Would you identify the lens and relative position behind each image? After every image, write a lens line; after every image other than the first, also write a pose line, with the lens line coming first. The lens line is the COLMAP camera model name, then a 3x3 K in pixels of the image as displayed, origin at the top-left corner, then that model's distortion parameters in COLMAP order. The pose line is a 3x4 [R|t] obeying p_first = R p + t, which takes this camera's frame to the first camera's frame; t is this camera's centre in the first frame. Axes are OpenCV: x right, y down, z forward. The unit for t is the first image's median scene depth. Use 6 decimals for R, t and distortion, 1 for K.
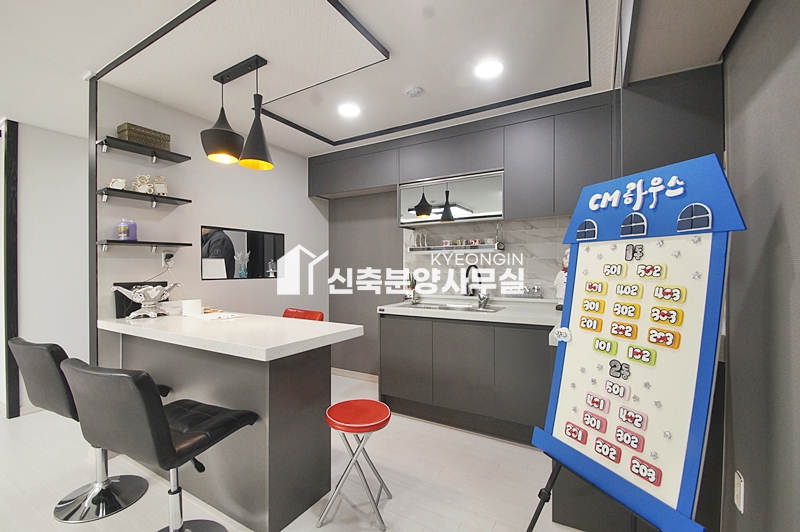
lens RADIAL K [[352.6, 0, 386.4], [0, 352.6, 266.2], [0, 0, 1]] dist [0.003822, -0.008202]
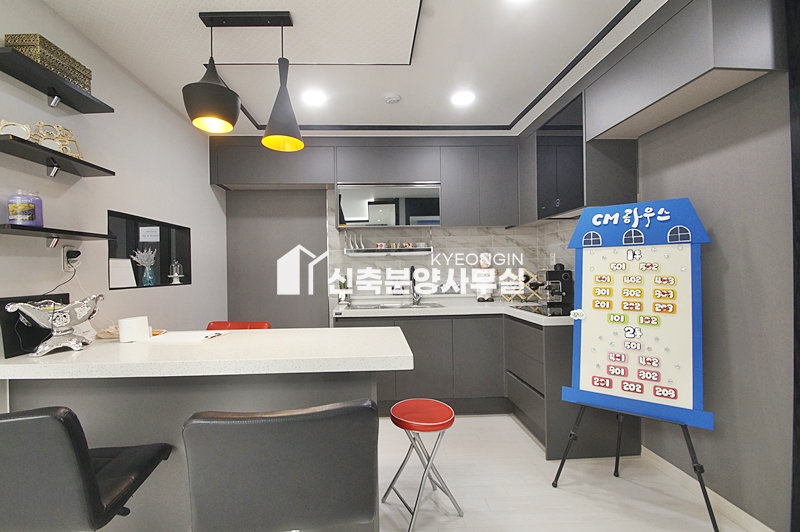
lens RADIAL K [[352.6, 0, 382.7], [0, 352.6, 266.8], [0, 0, 1]] dist [0.003822, -0.008202]
pose [[0.837663, -0.005321, 0.546161, -0.864163], [0.010217, 0.999930, -0.005929, 0.008381], [-0.546092, 0.010546, 0.837659, 0.260767]]
